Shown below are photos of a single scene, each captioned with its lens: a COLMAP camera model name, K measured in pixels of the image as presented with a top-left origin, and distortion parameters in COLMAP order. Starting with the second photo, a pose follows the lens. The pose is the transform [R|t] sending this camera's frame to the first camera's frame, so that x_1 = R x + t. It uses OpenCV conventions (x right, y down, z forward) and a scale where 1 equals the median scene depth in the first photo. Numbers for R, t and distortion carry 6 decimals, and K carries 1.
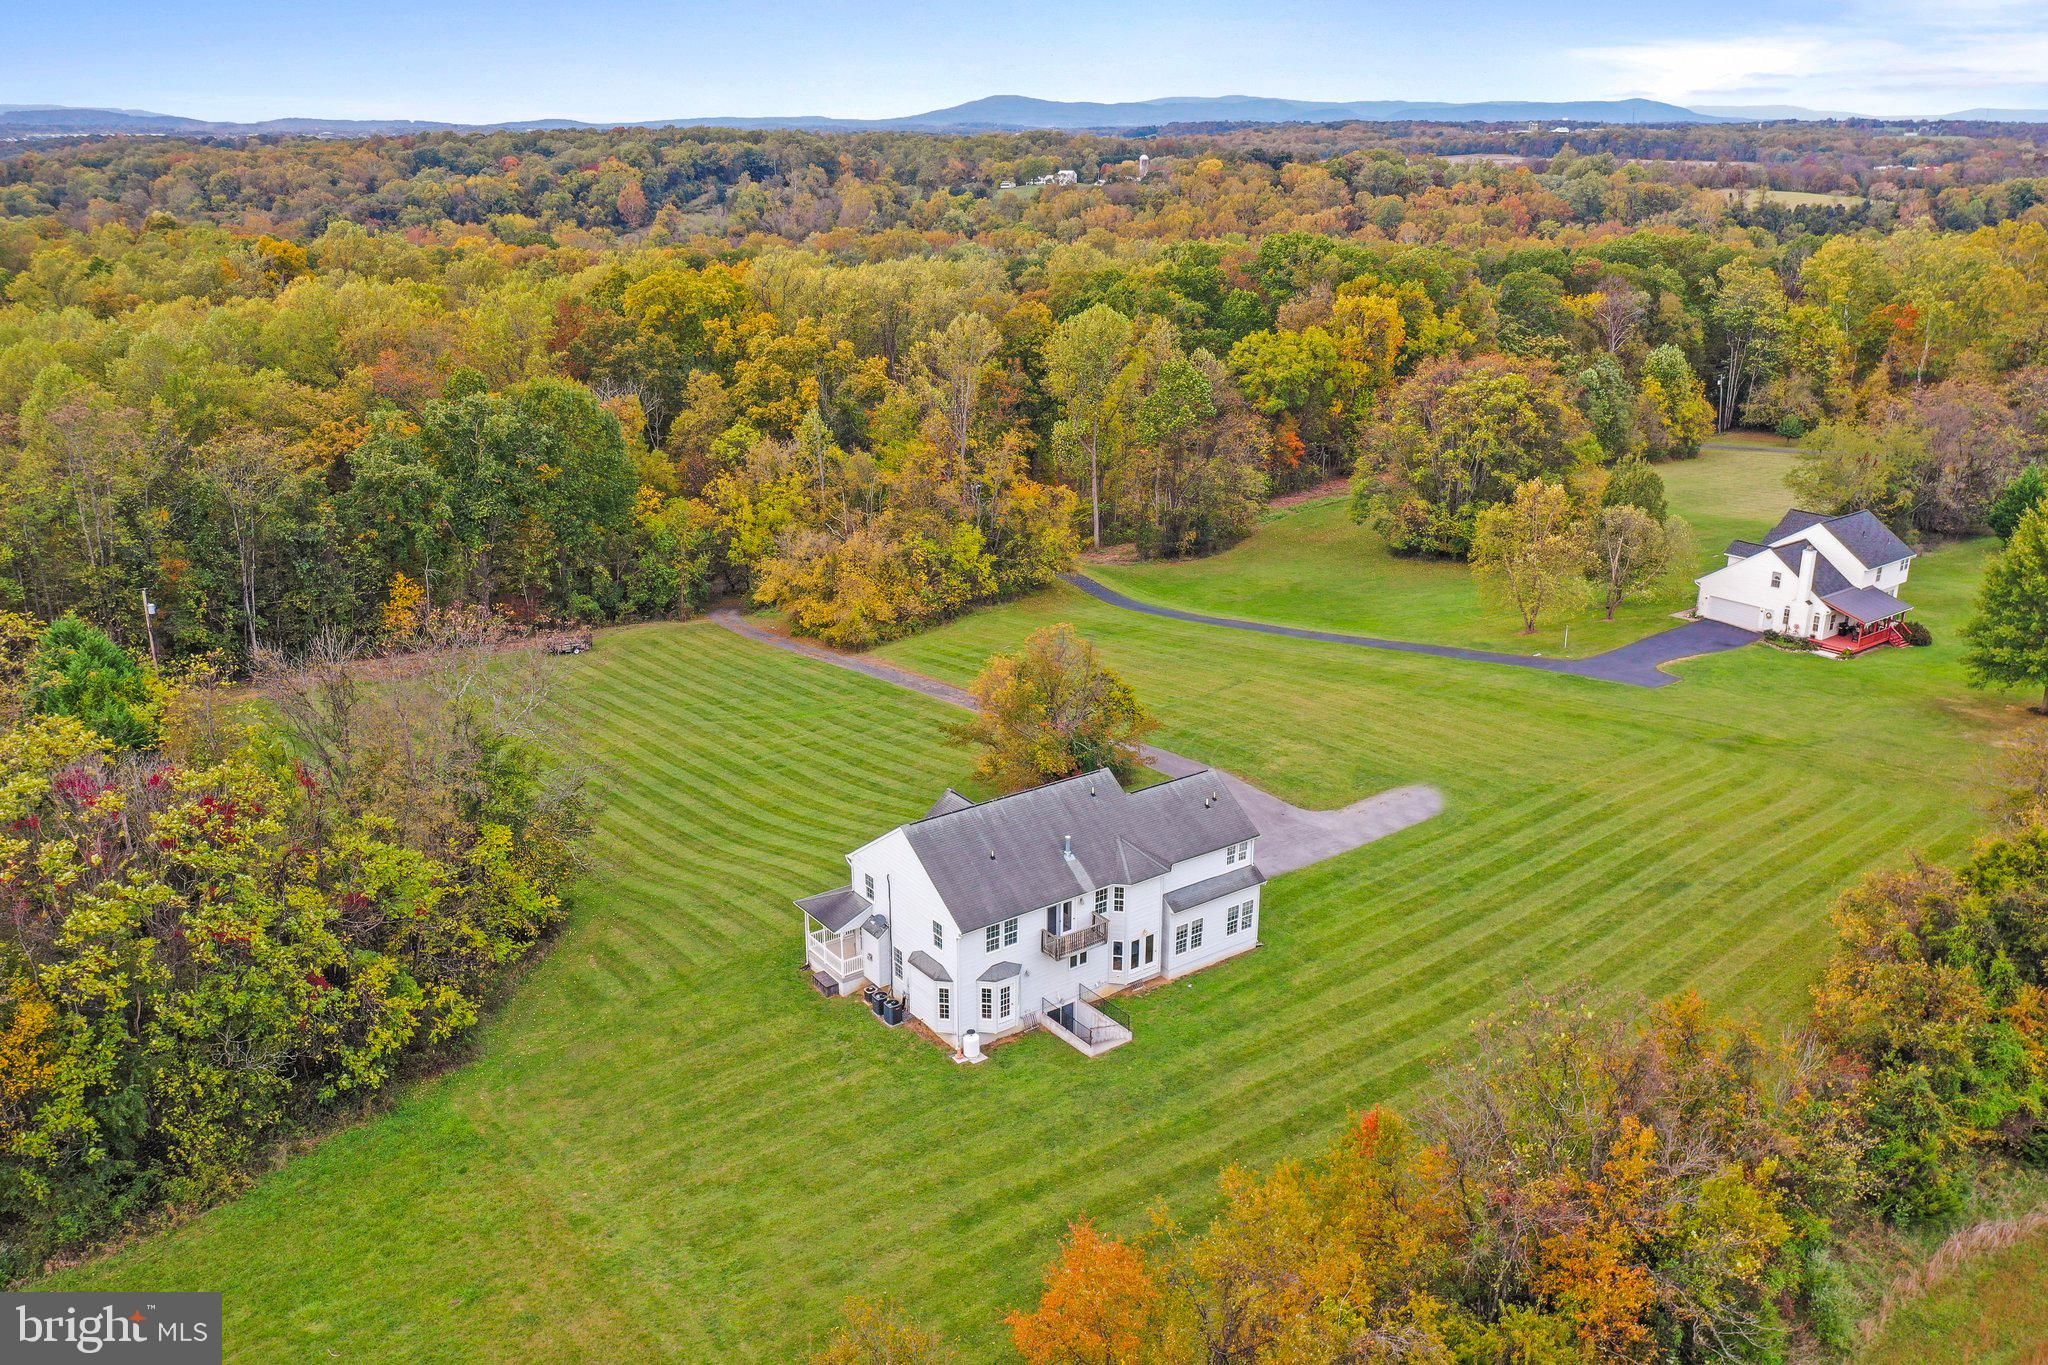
lens RADIAL K [[1603.5, 0, 1024.0], [0, 1603.5, 682.5], [0, 0, 1]] dist [0.001792, -0.000392]
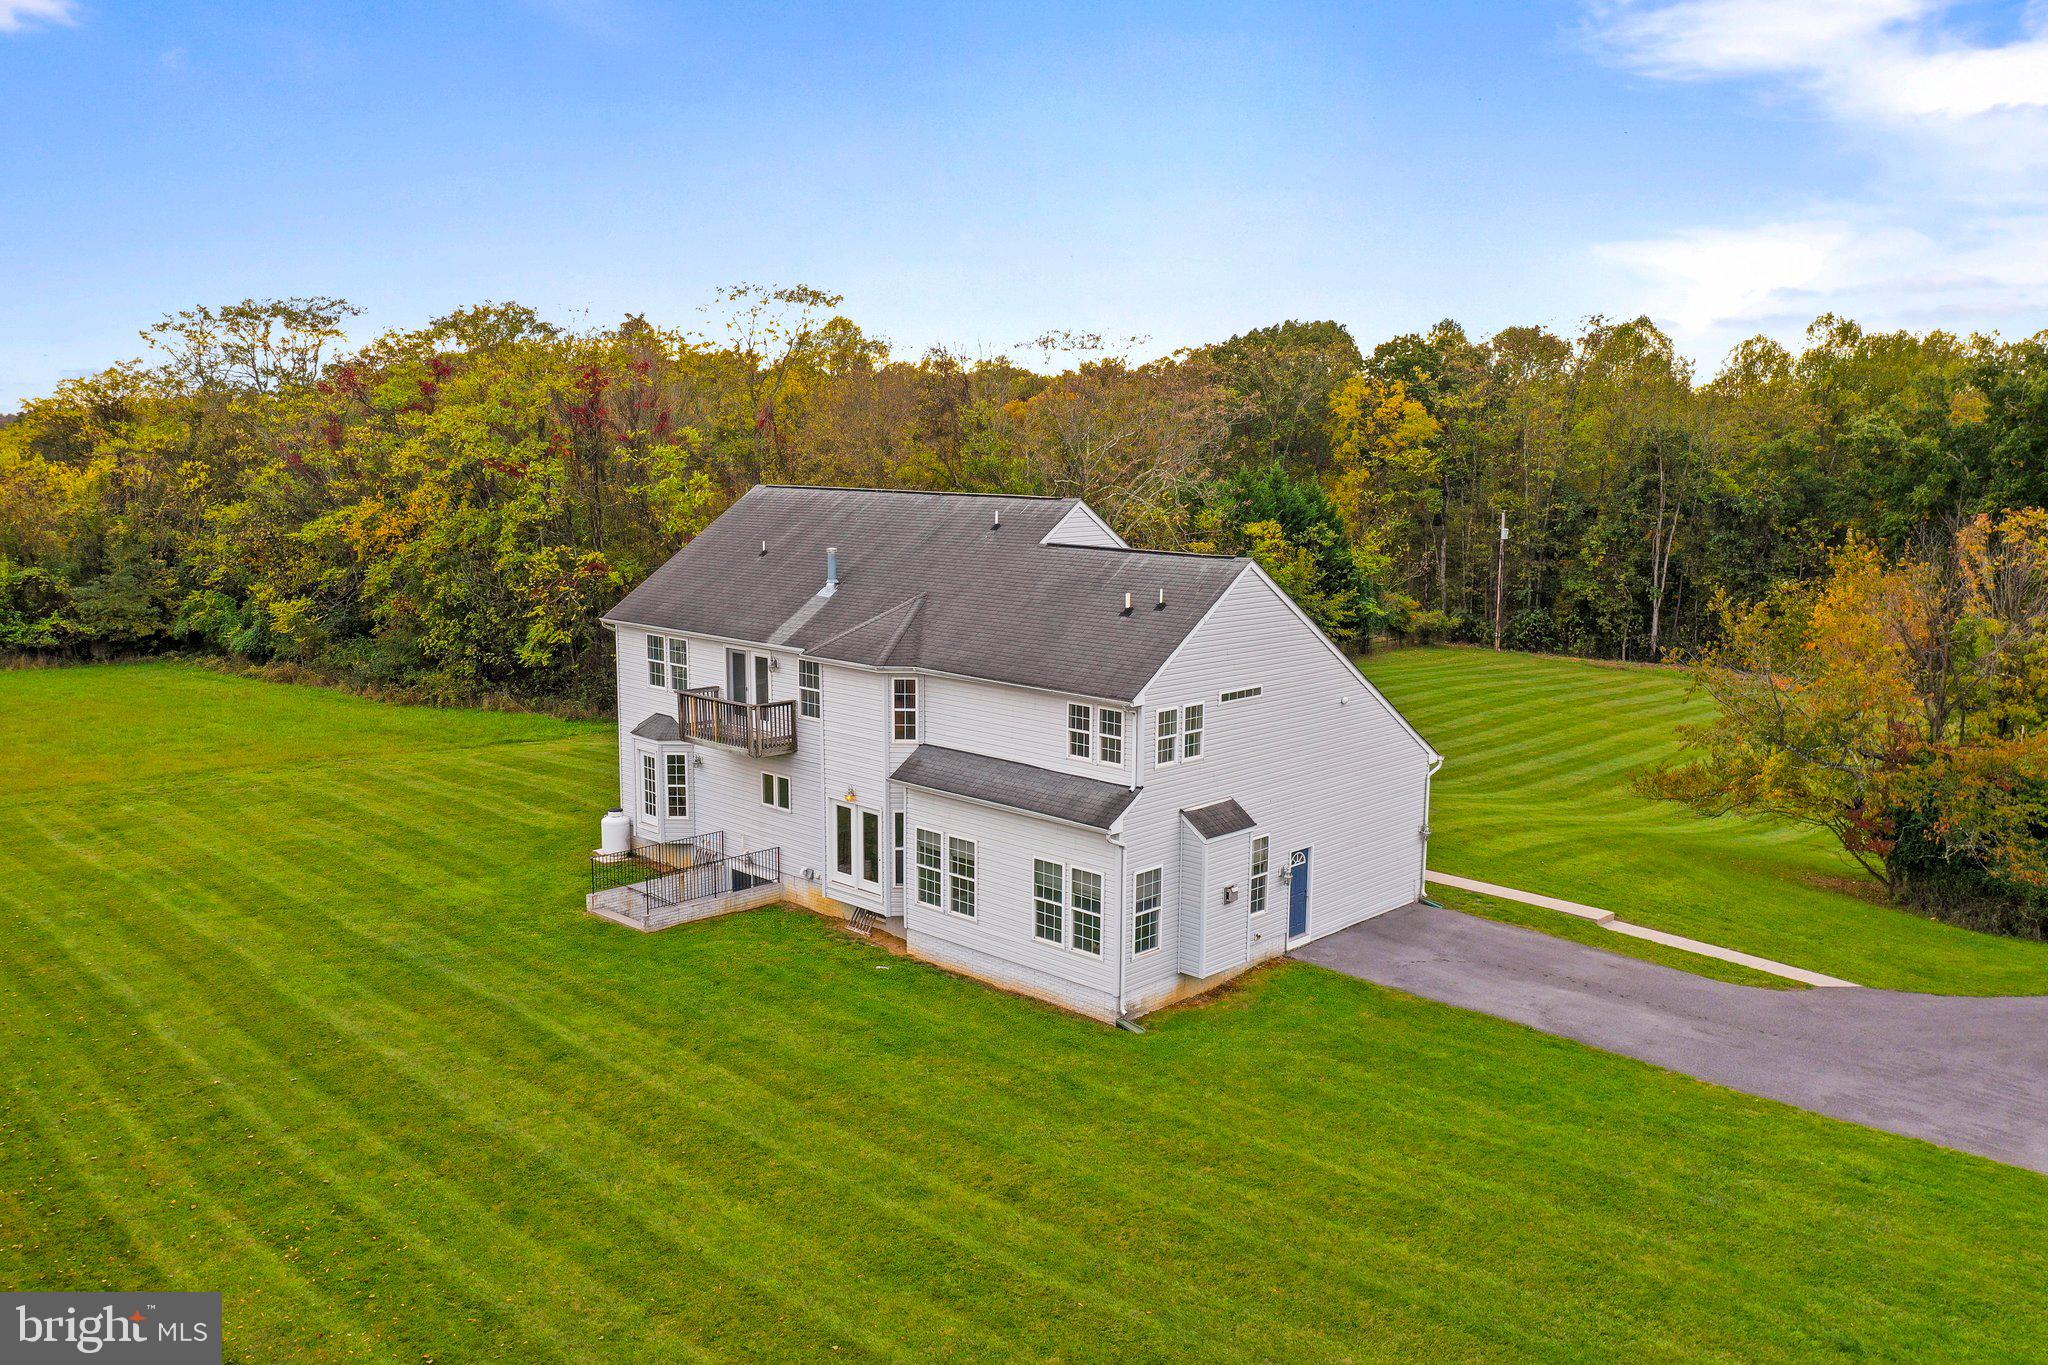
lens RADIAL K [[1617.6, 0, 1011.1], [0, 1617.6, 669.7], [0, 0, 1]] dist [-0.006017, -0.010244]
pose [[0.168192, 0.143788, -0.975211, 0.500664], [-0.324952, 0.942094, 0.082862, 0.066444], [0.930654, 0.302960, 0.205177, 0.894385]]
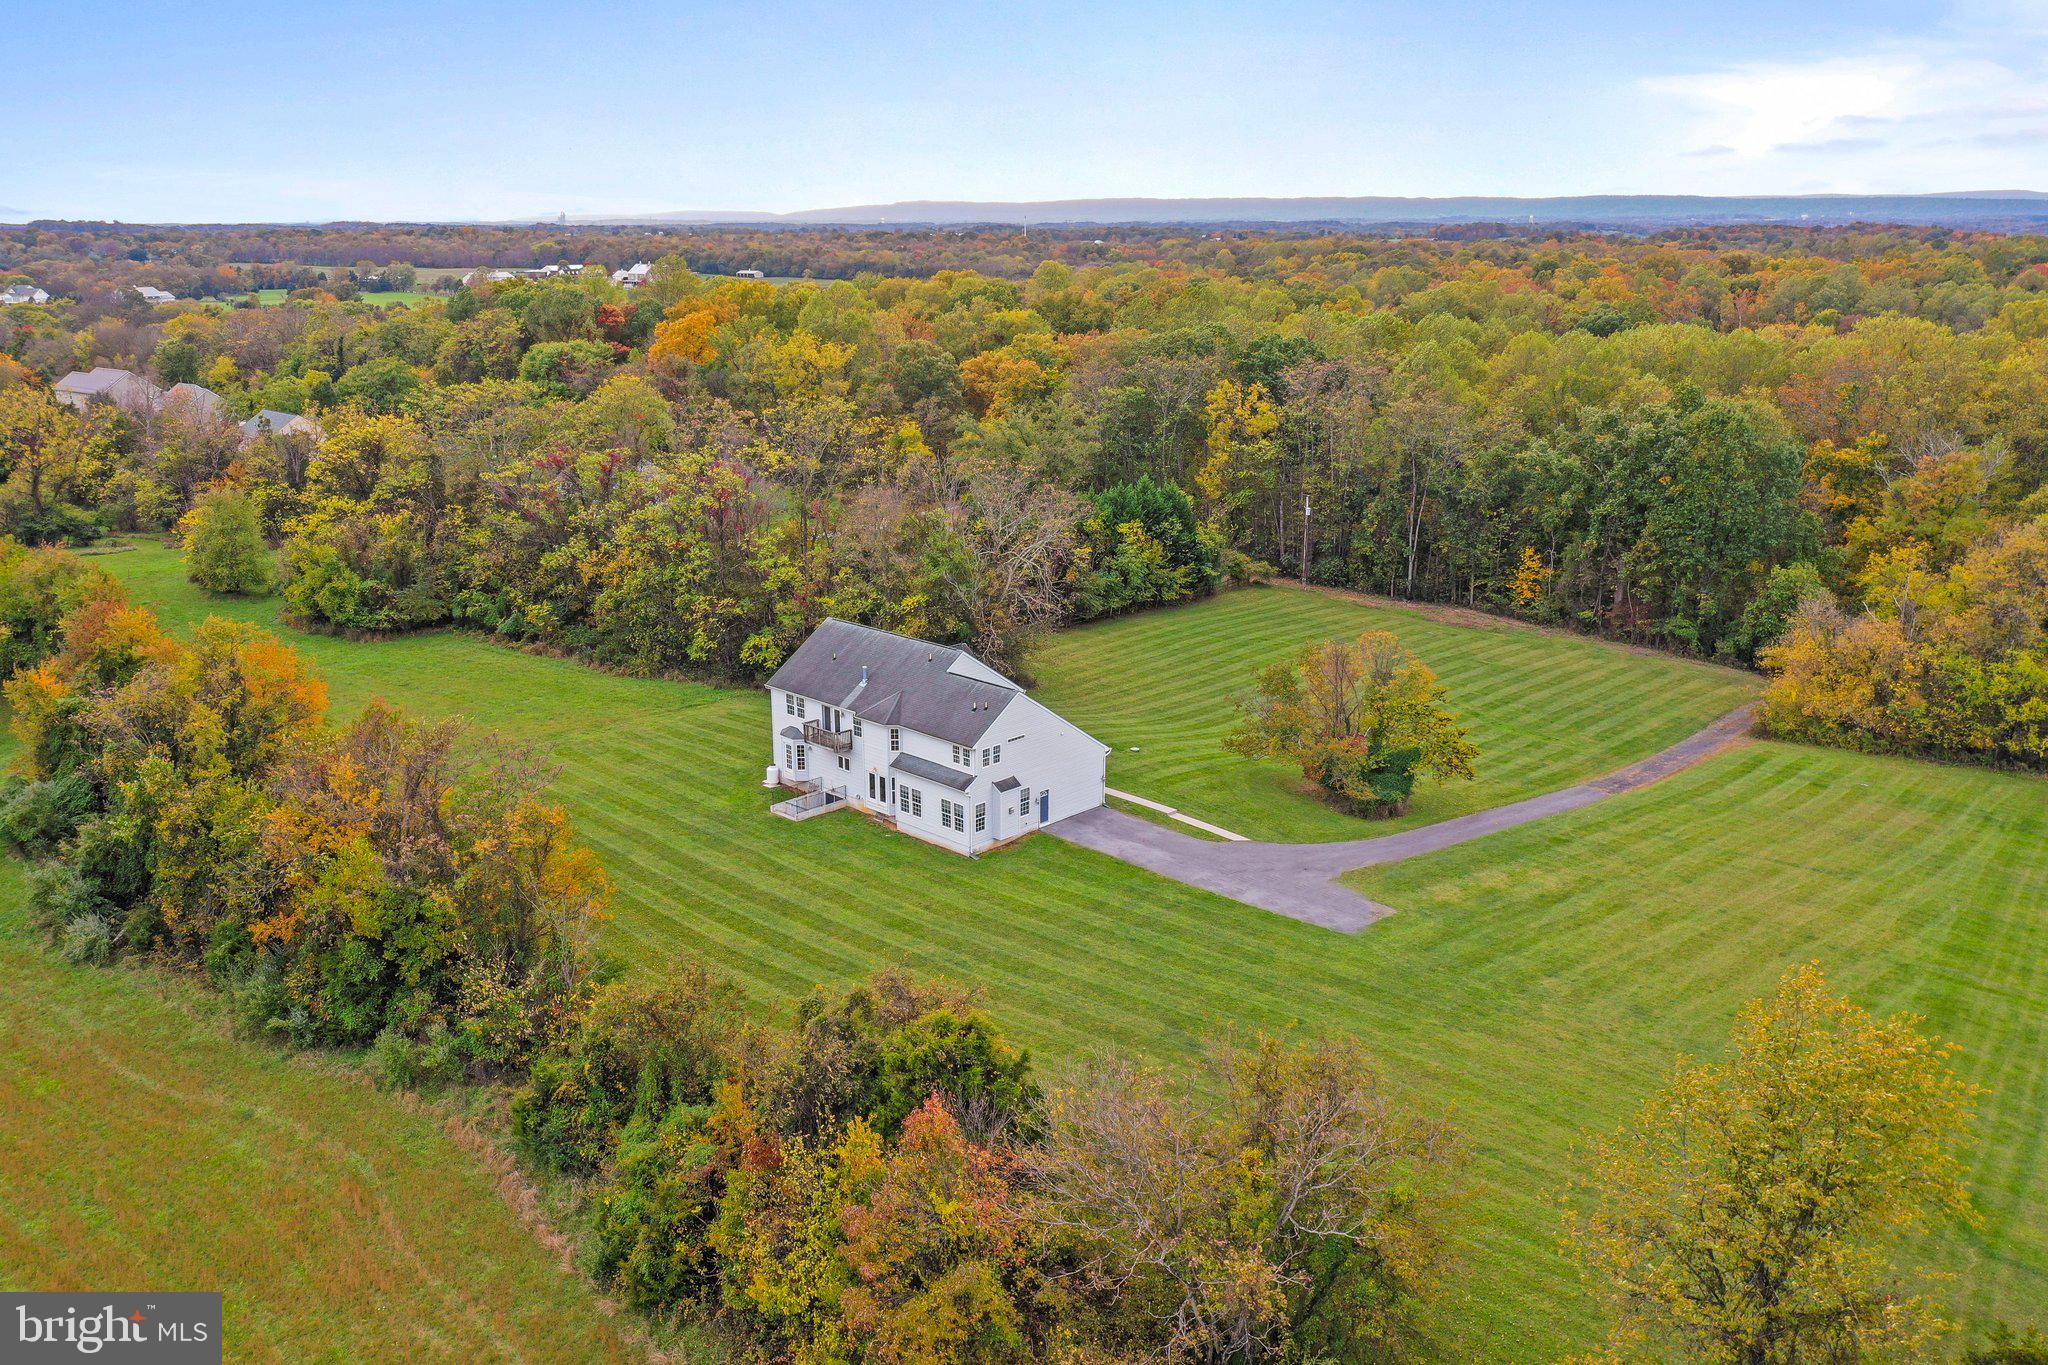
lens RADIAL K [[1639.2, 0, 1018.1], [0, 1639.2, 658.7], [0, 0, 1]] dist [-0.007960, -0.003802]
pose [[0.171266, 0.251753, -0.952517, 1.173755], [-0.318262, 0.929105, 0.188340, -0.174992], [0.932404, 0.270894, 0.239248, 0.749942]]
